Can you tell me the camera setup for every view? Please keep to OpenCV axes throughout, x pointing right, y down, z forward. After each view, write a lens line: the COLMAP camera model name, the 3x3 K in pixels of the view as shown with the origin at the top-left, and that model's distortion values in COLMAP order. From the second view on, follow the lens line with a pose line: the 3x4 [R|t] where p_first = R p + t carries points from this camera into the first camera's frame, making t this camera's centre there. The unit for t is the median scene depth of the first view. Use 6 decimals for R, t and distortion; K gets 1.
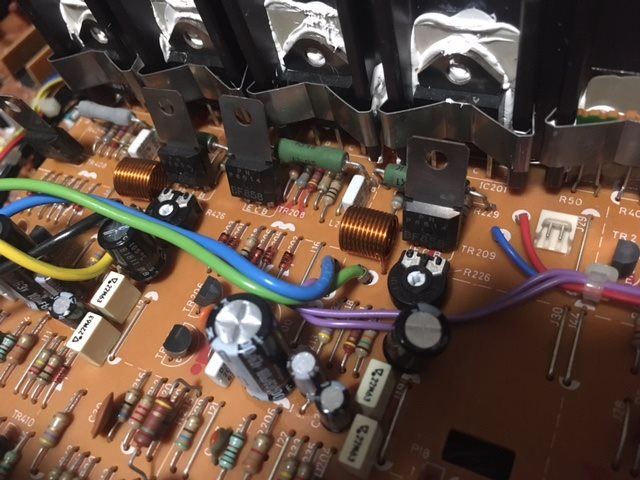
lens RADIAL K [[586.1, 0, 320.0], [0, 586.1, 240.0], [0, 0, 1]] dist [-0.006010, -0.004270]
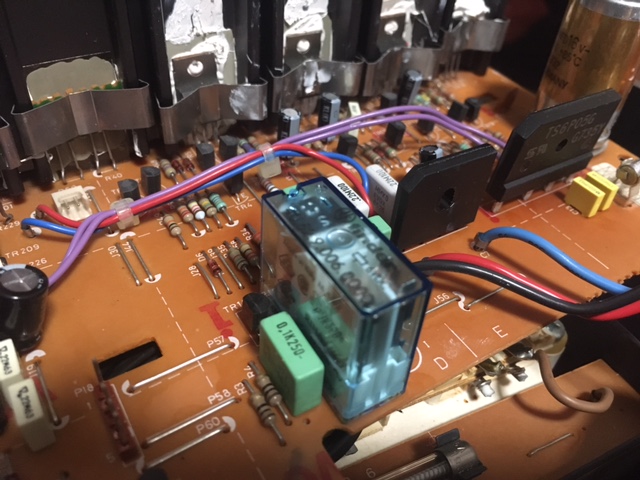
lens RADIAL K [[586.1, 0, 320.0], [0, 586.1, 240.0], [0, 0, 1]] dist [-0.006010, -0.004270]
pose [[0.529796, -0.377294, 0.759583, -0.271700], [0.583388, 0.812186, -0.003481, 0.362227], [-0.615609, 0.444976, 0.650401, -0.044292]]
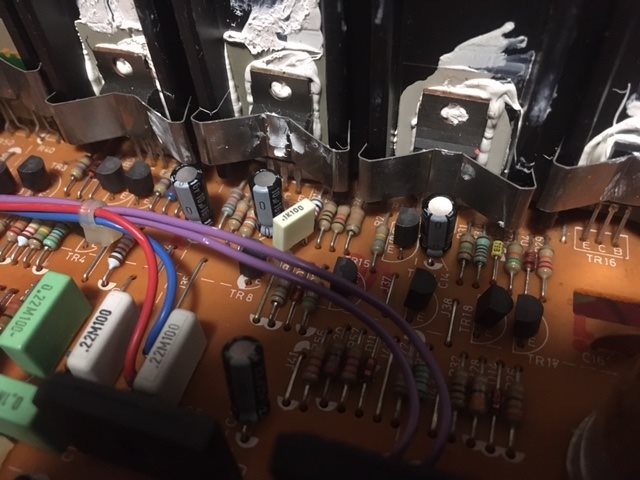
lens RADIAL K [[586.1, 0, 320.0], [0, 586.1, 240.0], [0, 0, 1]] dist [-0.006010, -0.004270]
pose [[0.979602, -0.000545, 0.200947, 0.899073], [0.021896, 0.994331, -0.104047, 0.279433], [-0.199751, 0.106324, 0.974061, -0.197864]]
